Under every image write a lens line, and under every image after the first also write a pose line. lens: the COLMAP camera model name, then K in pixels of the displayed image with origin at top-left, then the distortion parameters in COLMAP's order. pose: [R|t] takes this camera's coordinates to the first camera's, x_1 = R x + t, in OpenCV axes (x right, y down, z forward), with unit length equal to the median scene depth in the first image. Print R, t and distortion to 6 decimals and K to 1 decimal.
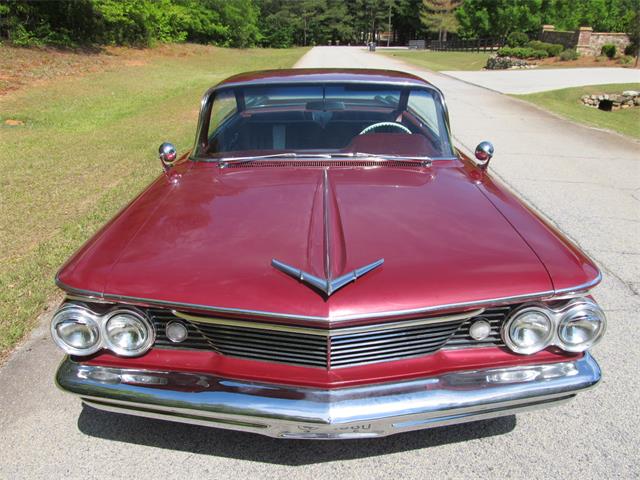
lens RADIAL K [[533.1, 0, 319.8], [0, 533.1, 248.5], [0, 0, 1]] dist [-0.064732, 0.033717]
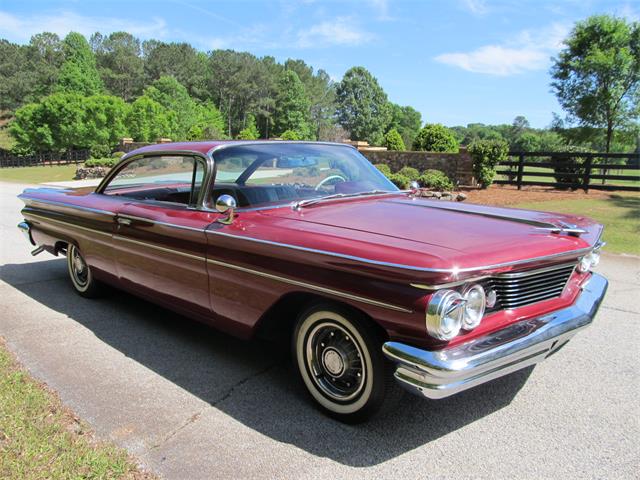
lens RADIAL K [[533.1, 0, 319.8], [0, 533.1, 248.5], [0, 0, 1]] dist [-0.064732, 0.033717]
pose [[0.702779, -0.130746, 0.699291, -0.300617], [0.270869, 0.958105, -0.093085, 0.010703], [-0.657823, 0.254834, 0.708751, 0.073634]]
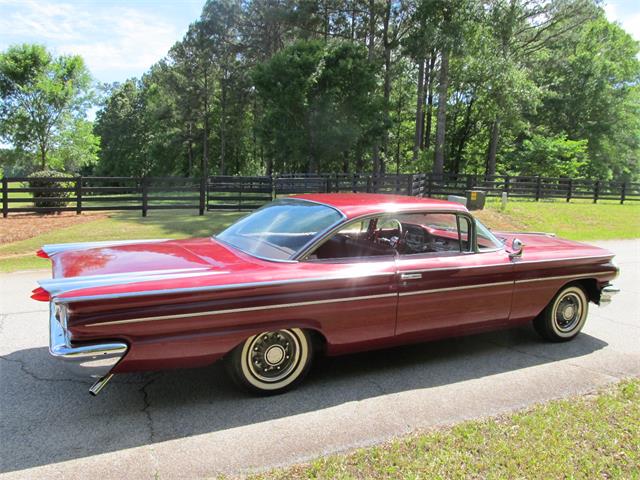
lens RADIAL K [[533.1, 0, 319.8], [0, 533.1, 248.5], [0, 0, 1]] dist [-0.064732, 0.033717]
pose [[-0.438054, -0.139740, 0.888021, -0.483954], [0.329181, 0.894295, 0.303110, -0.286039], [-0.836510, 0.425098, -0.345750, 0.702117]]
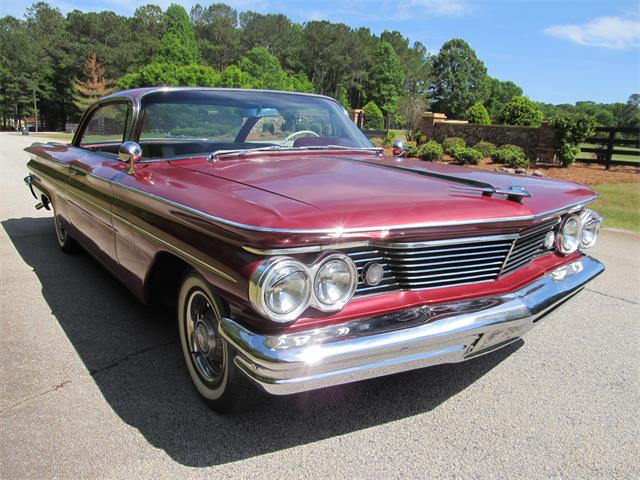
lens RADIAL K [[533.1, 0, 319.8], [0, 533.1, 248.5], [0, 0, 1]] dist [-0.064732, 0.033717]
pose [[0.815267, -0.117305, 0.567079, -0.188388], [0.201404, 0.975570, -0.087745, 0.037530], [-0.542933, 0.185747, 0.818976, 0.053628]]
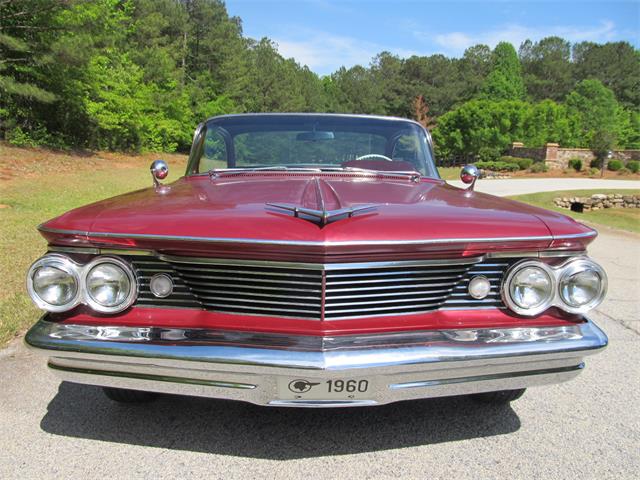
lens RADIAL K [[533.1, 0, 319.8], [0, 533.1, 248.5], [0, 0, 1]] dist [-0.064732, 0.033717]
pose [[0.999347, 0.014651, 0.033015, -0.004262], [-0.007397, 0.977681, -0.209962, 0.061056], [-0.035354, 0.209581, 0.977152, 0.011290]]
